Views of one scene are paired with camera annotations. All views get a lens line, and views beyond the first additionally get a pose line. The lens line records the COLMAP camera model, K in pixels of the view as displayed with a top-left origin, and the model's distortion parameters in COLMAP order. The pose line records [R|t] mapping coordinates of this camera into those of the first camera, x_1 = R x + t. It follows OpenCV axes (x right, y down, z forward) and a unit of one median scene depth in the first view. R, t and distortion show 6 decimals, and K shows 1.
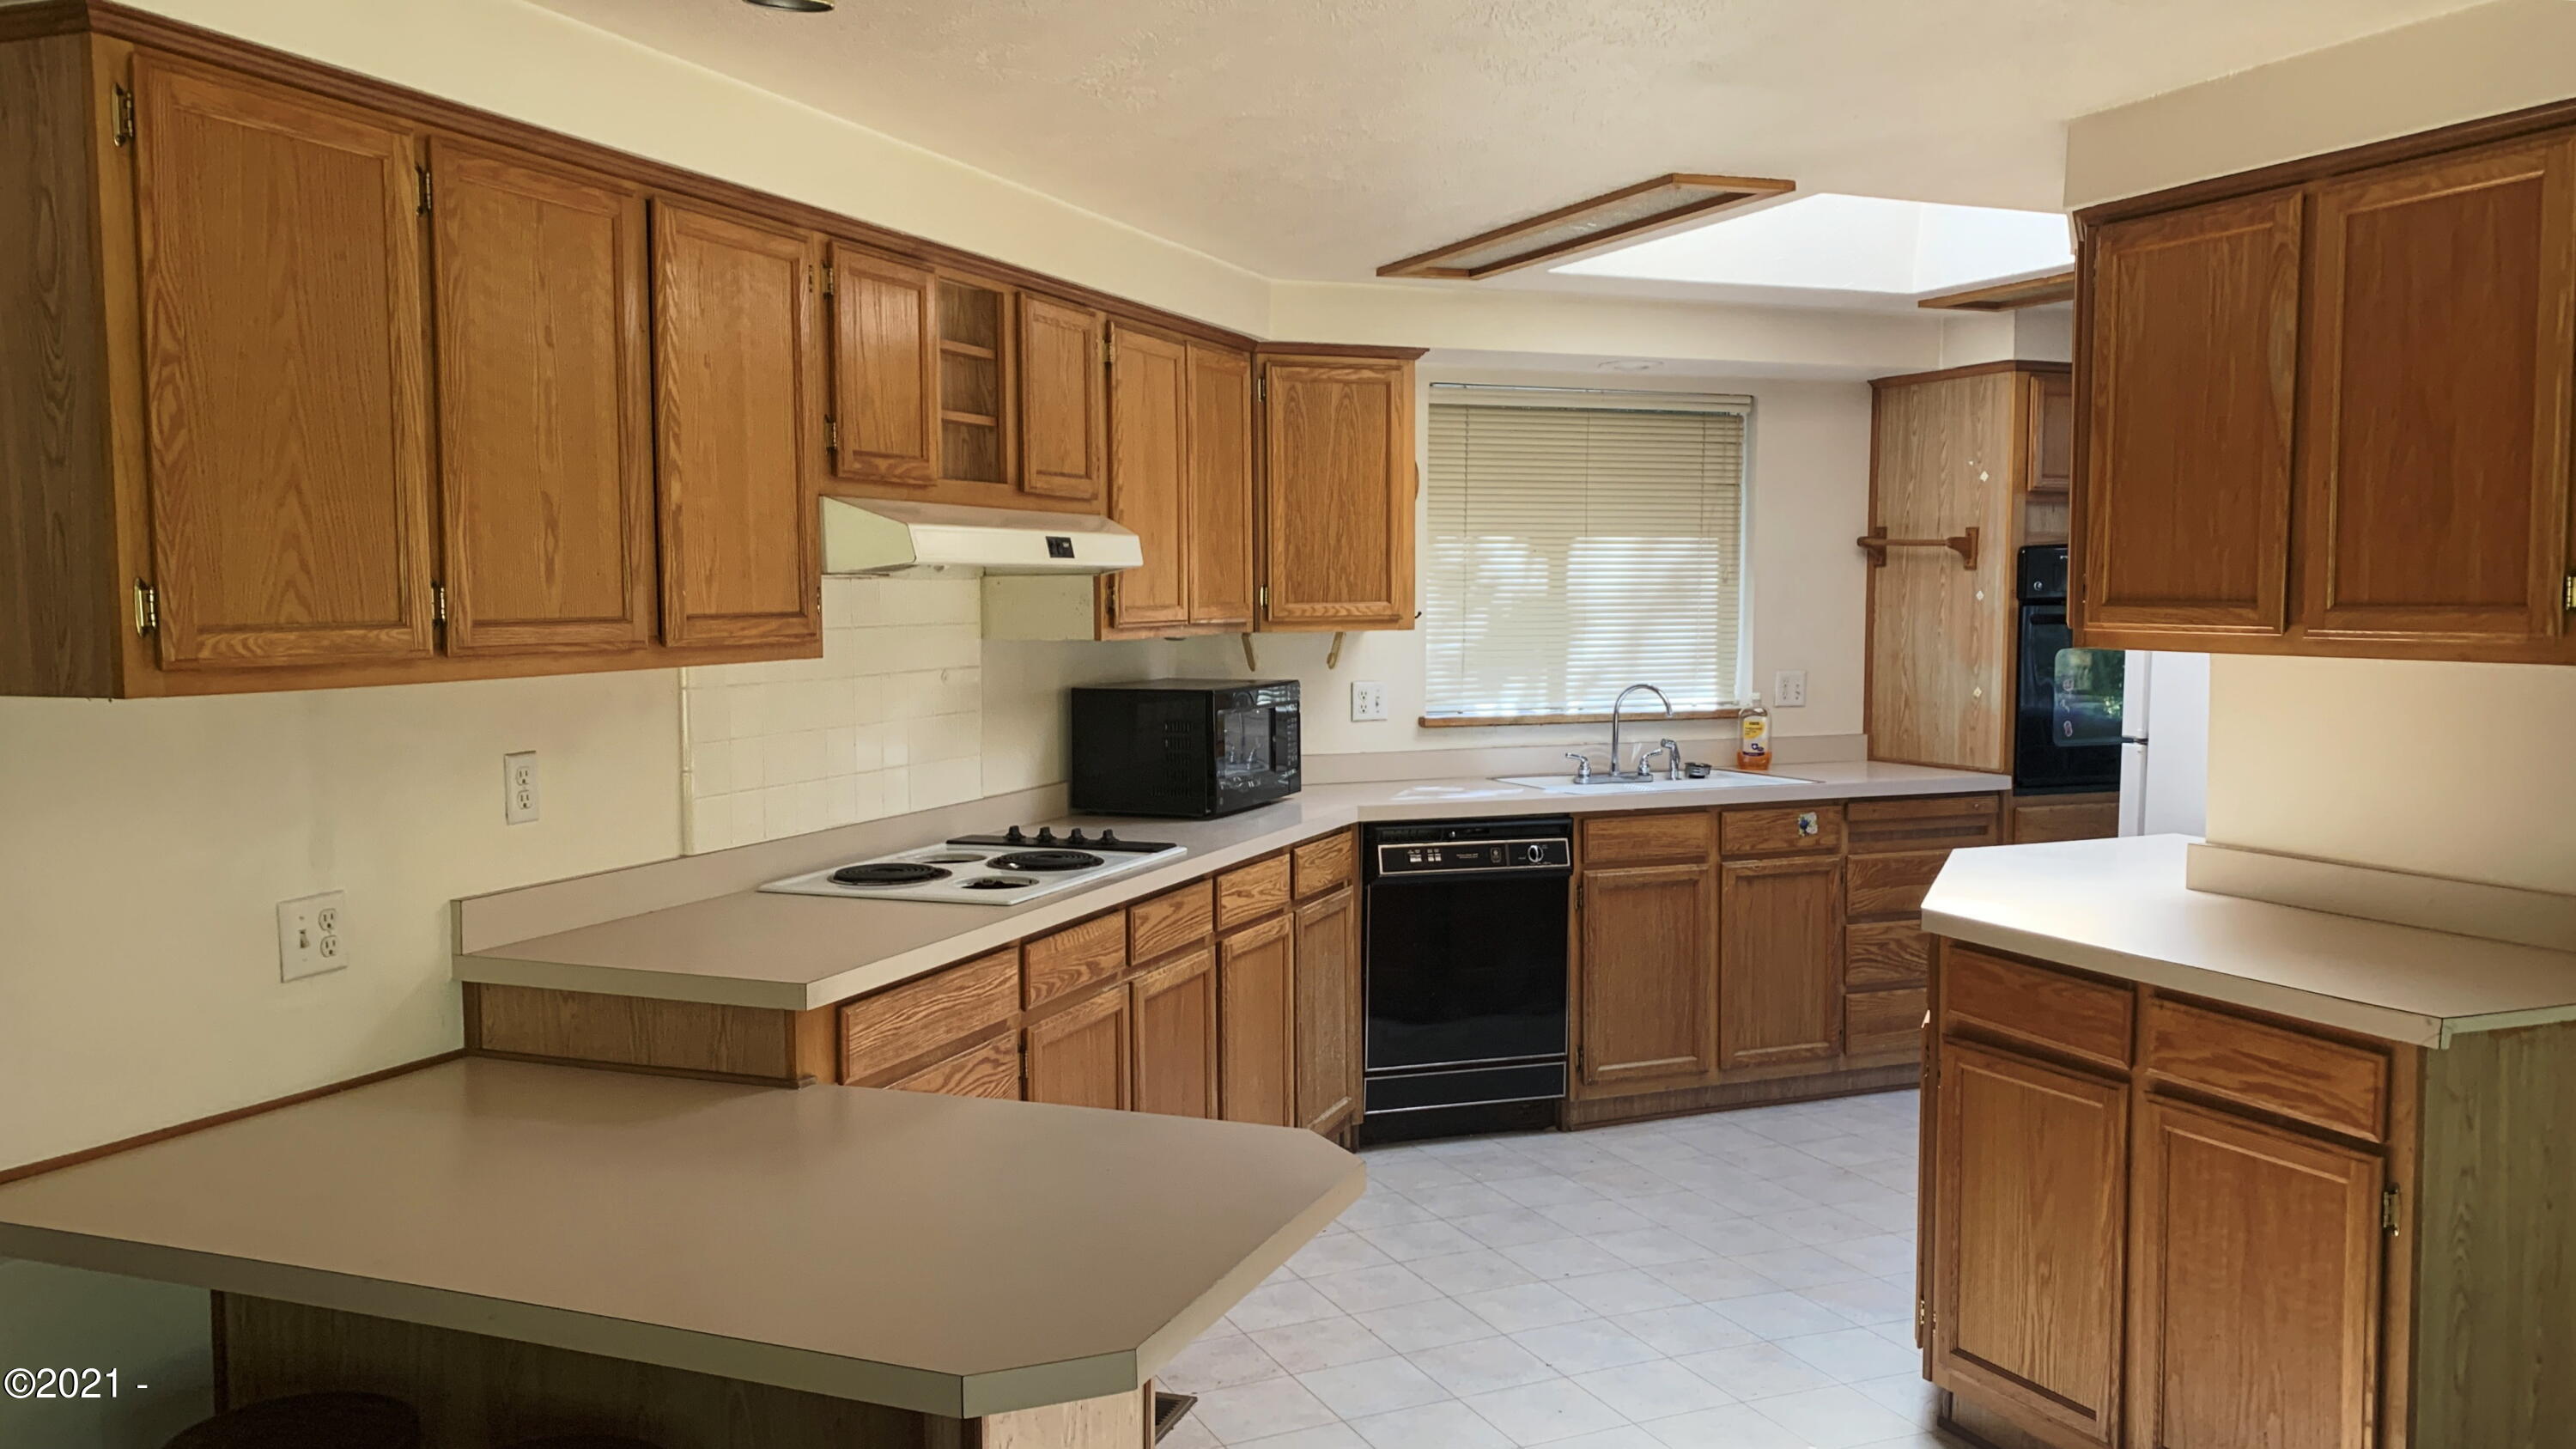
lens RADIAL K [[2064.9, 0, 1272.0], [0, 2064.9, 726.9], [0, 0, 1]] dist [0.002564, 0.063428]
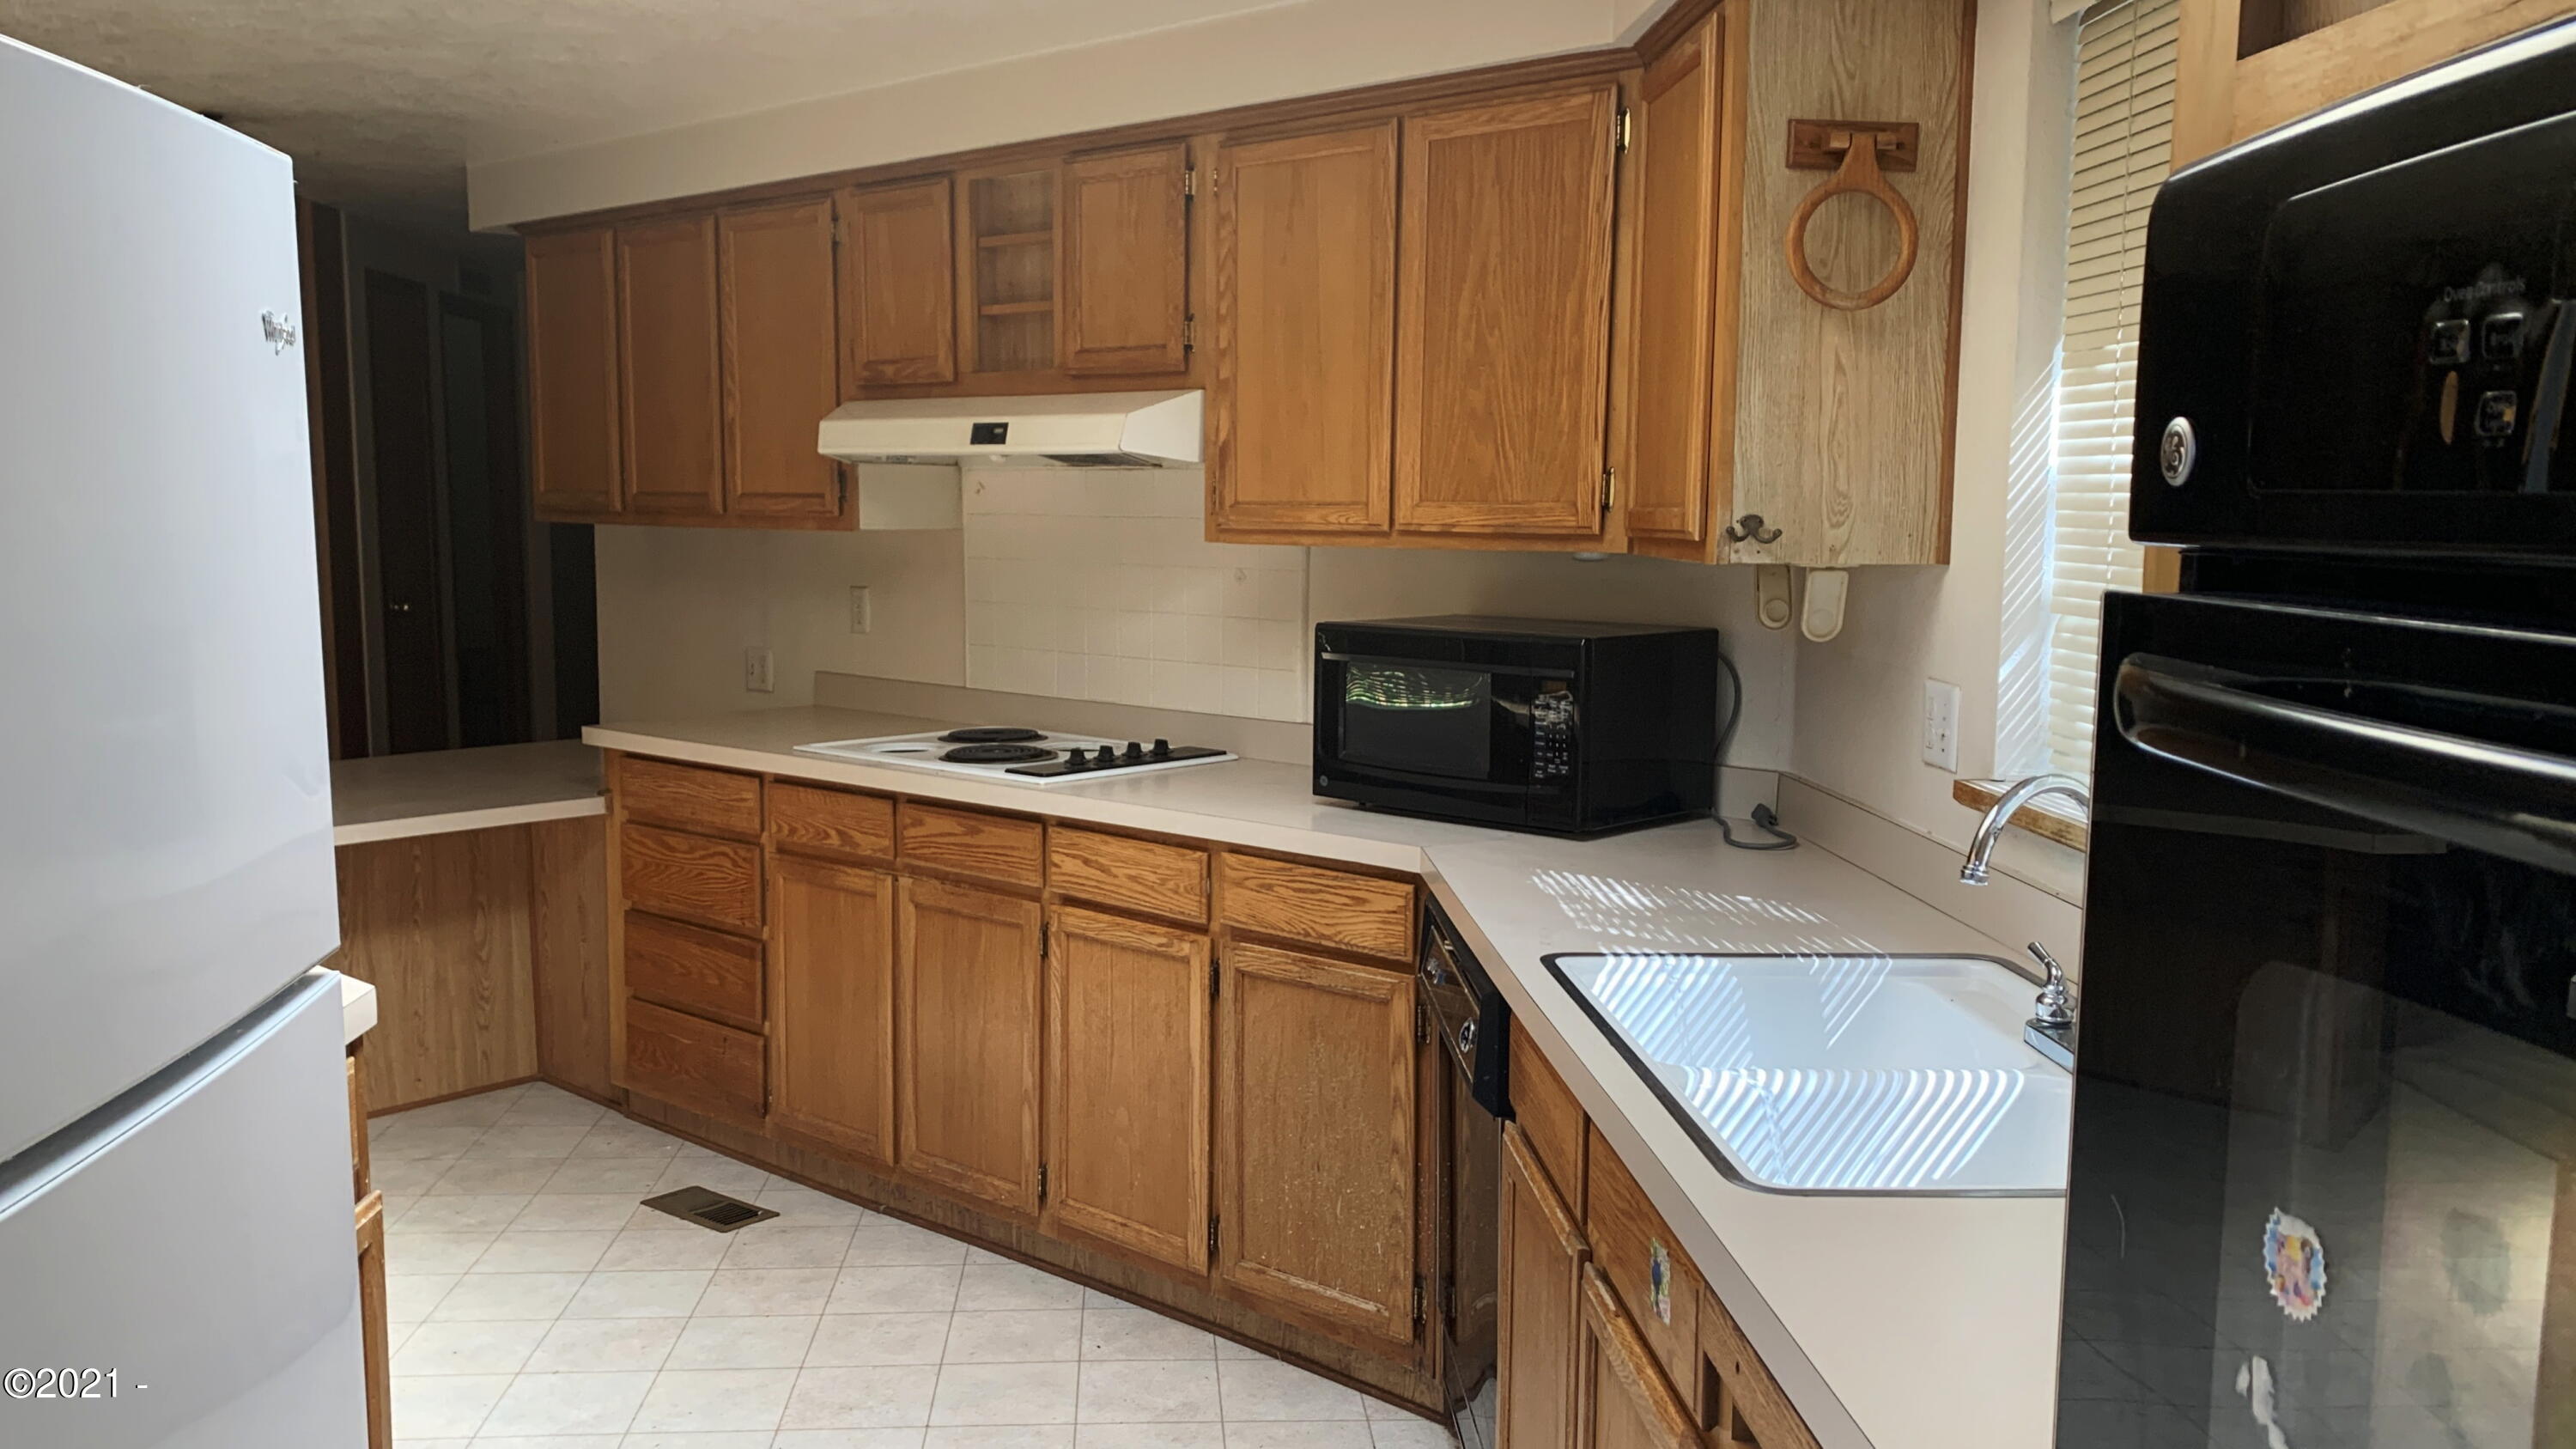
lens RADIAL K [[2064.9, 0, 1271.4], [0, 2064.9, 731.8], [0, 0, 1]] dist [0.002564, 0.063428]
pose [[-0.343187, 0.108279, -0.933005, 0.770548], [-0.072185, 0.987355, 0.141138, -0.095211], [0.936489, 0.115785, -0.331031, 1.461382]]
